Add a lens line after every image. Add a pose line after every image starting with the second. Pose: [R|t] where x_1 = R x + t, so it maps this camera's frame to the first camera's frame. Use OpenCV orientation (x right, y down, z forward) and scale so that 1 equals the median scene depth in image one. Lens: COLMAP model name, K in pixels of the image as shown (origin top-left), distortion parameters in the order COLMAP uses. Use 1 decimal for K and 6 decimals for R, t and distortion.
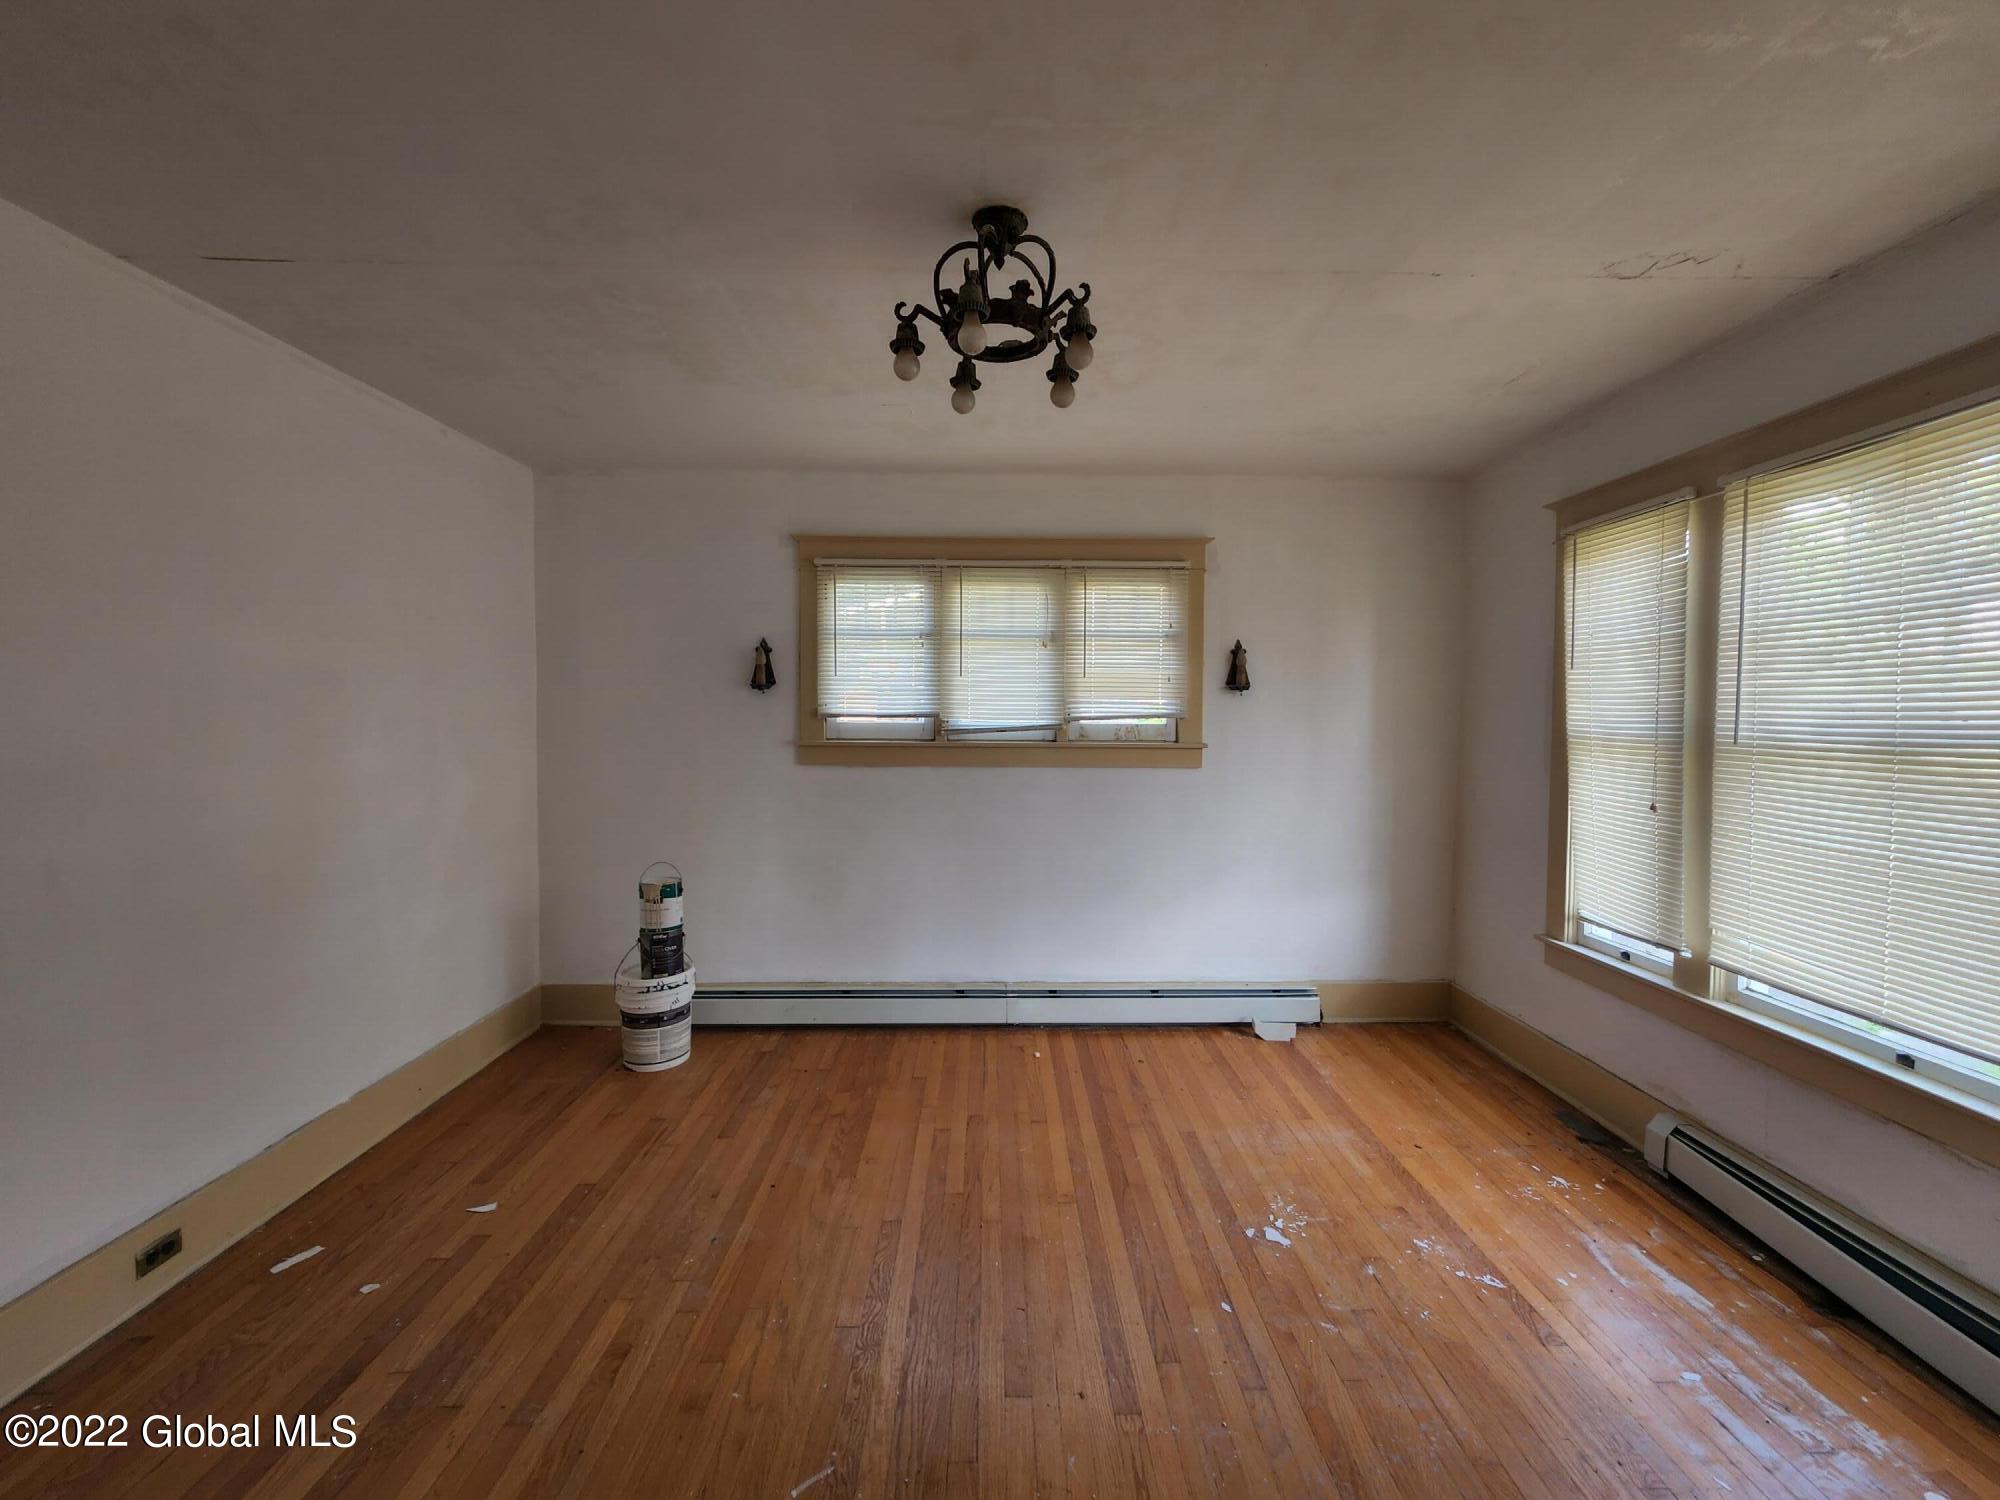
lens RADIAL K [[831.5, 0, 1007.7], [0, 831.5, 743.1], [0, 0, 1]] dist [0.001966, -0.000729]
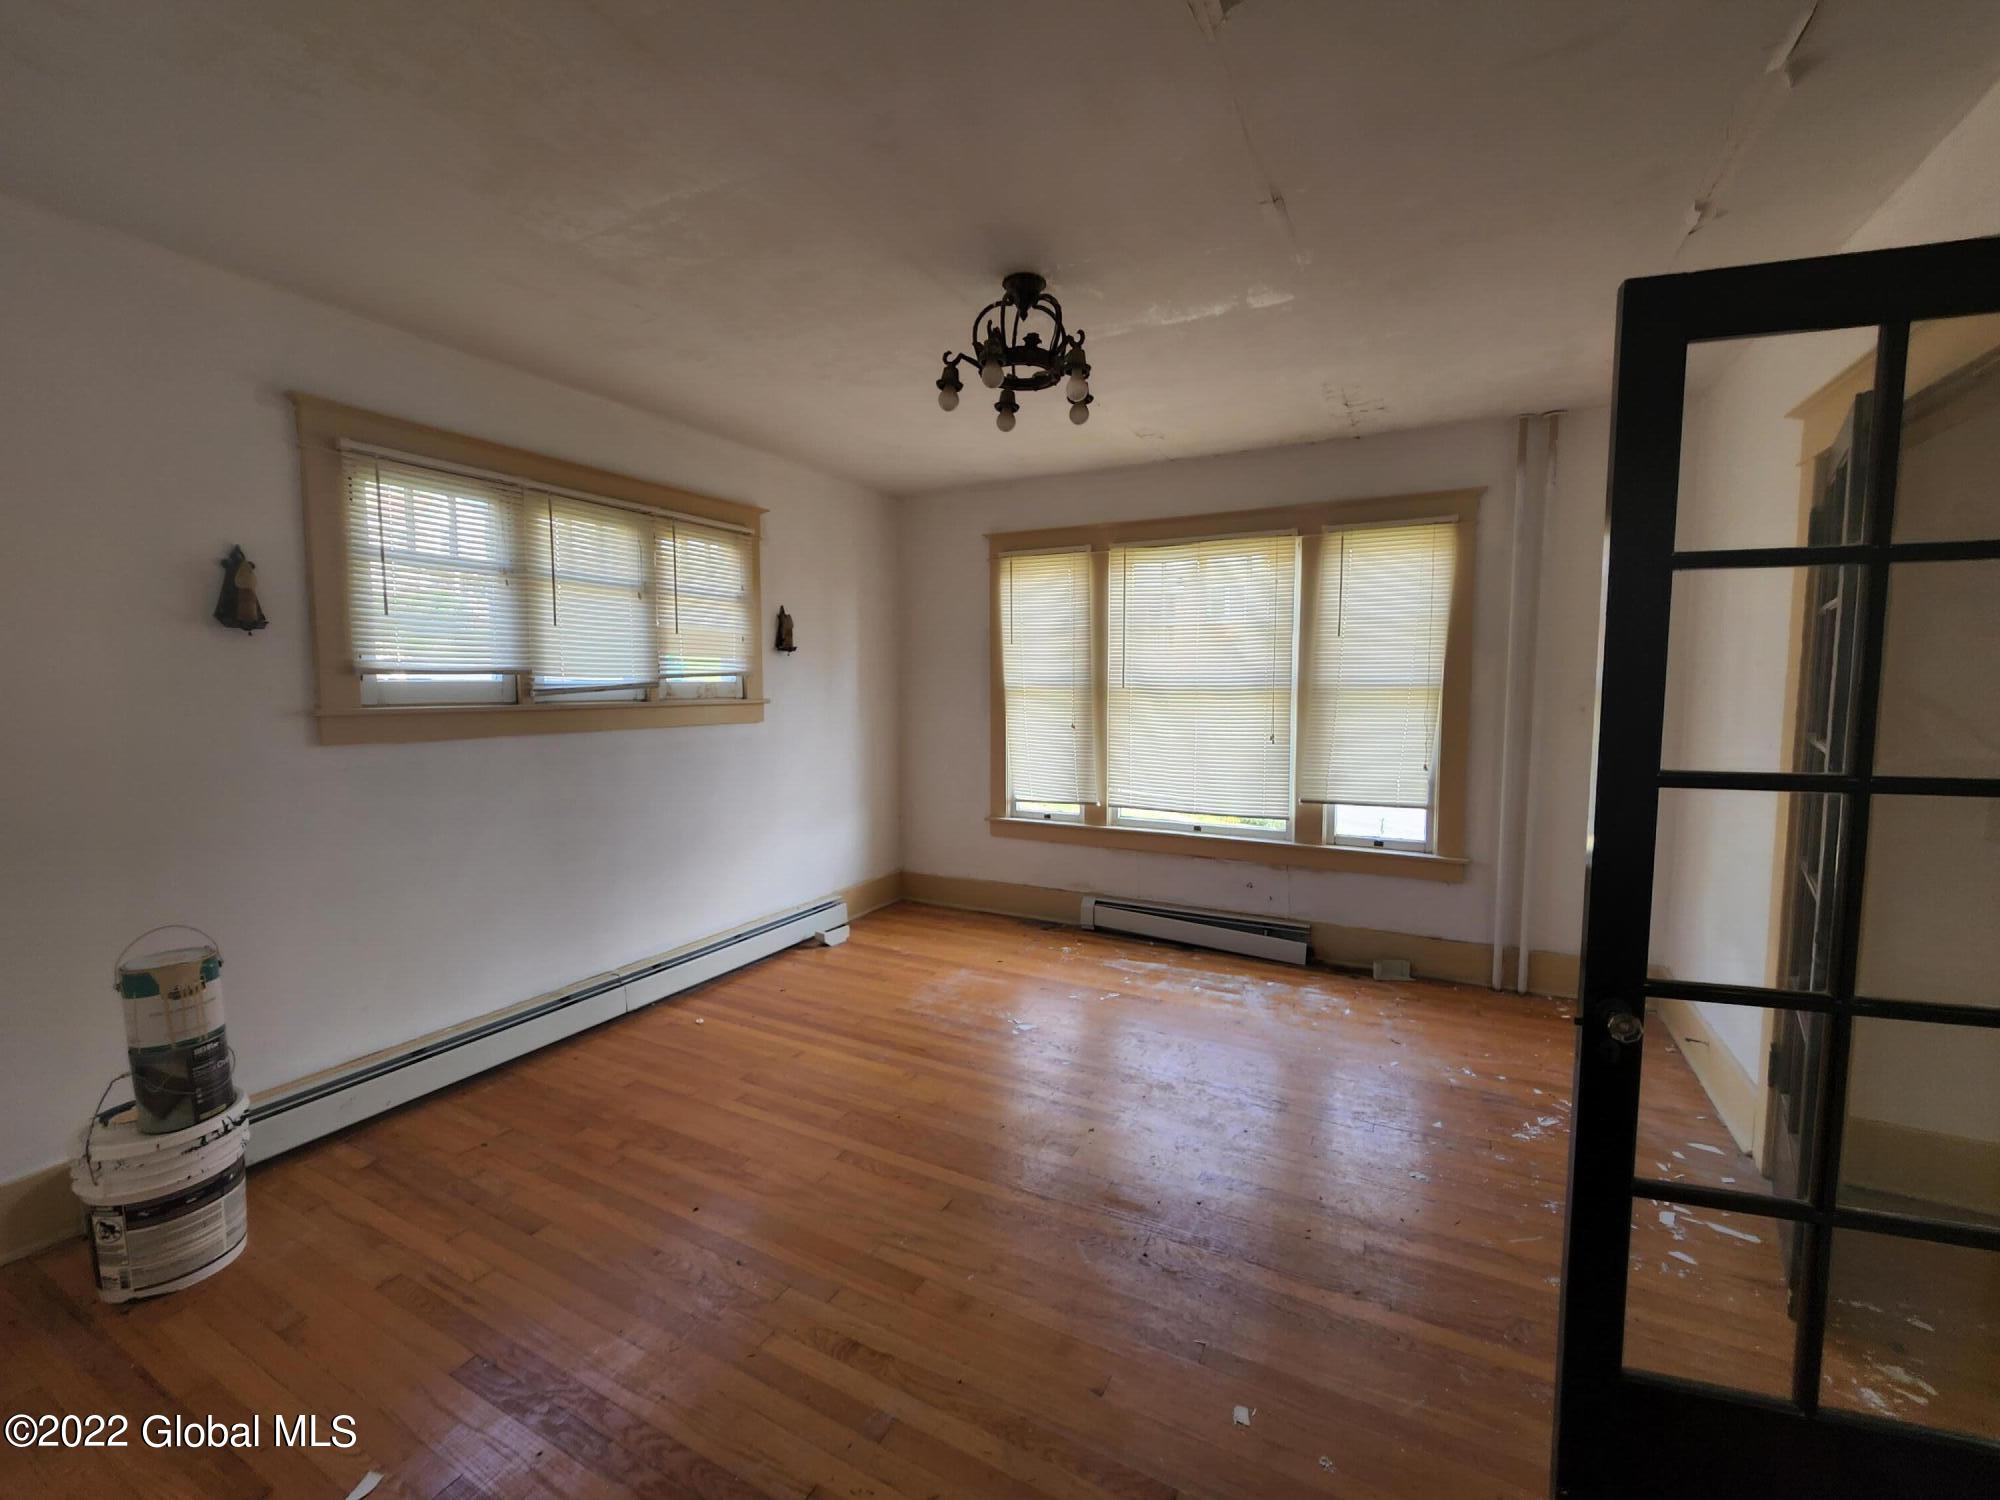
lens RADIAL K [[831.5, 0, 1009.8], [0, 831.5, 741.6], [0, 0, 1]] dist [0.001966, -0.000729]
pose [[0.480917, -0.069296, 0.874024, -0.591292], [0.032847, 0.997596, 0.061020, 0.000085], [-0.876151, -0.000636, 0.482037, 0.201241]]
